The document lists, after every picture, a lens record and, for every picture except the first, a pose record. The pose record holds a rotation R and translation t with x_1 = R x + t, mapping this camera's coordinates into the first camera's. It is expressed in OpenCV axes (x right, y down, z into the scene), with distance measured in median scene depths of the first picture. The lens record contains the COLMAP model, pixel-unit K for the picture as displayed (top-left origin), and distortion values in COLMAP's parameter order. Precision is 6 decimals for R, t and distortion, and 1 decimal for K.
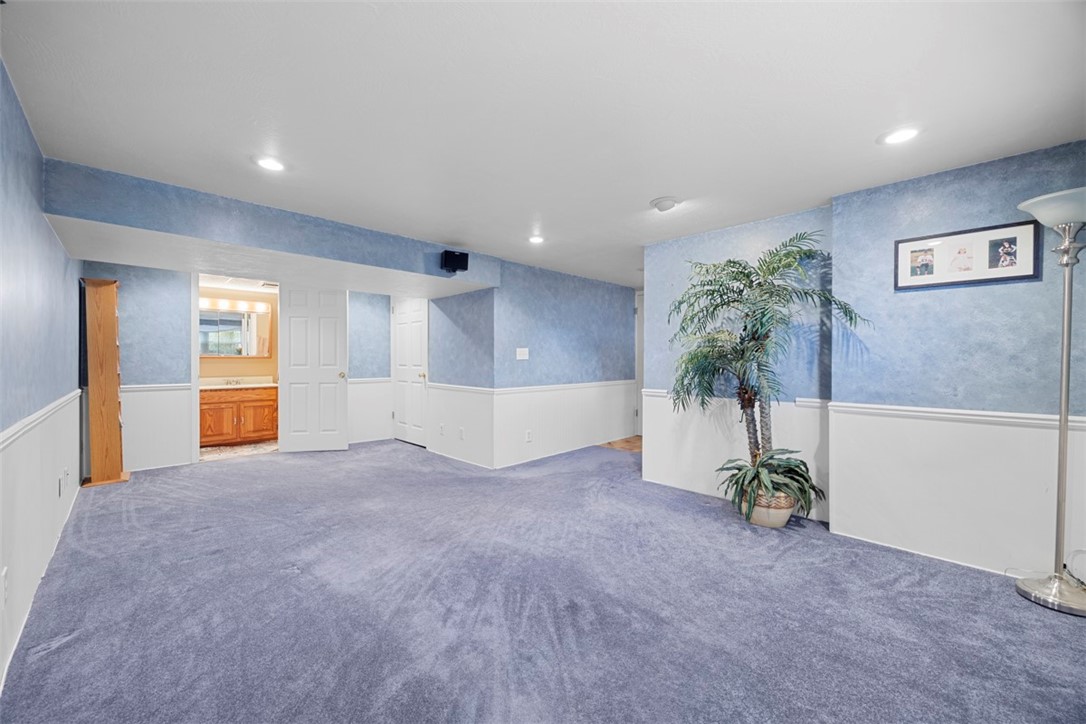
lens RADIAL K [[415.0, 0, 536.7], [0, 415.0, 364.4], [0, 0, 1]] dist [-0.002219, 0.000201]
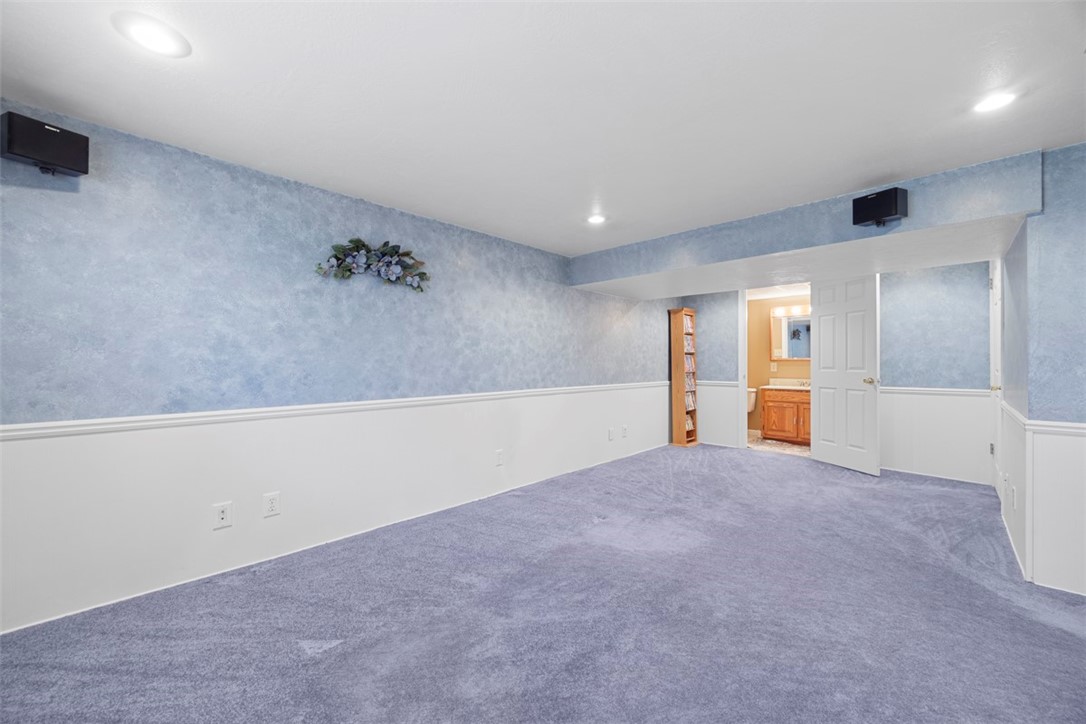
lens RADIAL K [[415.0, 0, 536.9], [0, 415.0, 360.4], [0, 0, 1]] dist [-0.002219, 0.000201]
pose [[0.021595, -0.007409, -0.999739, 0.366954], [-0.012357, 0.999894, -0.007677, 0.000172], [0.999690, 0.012520, 0.021501, 0.386247]]
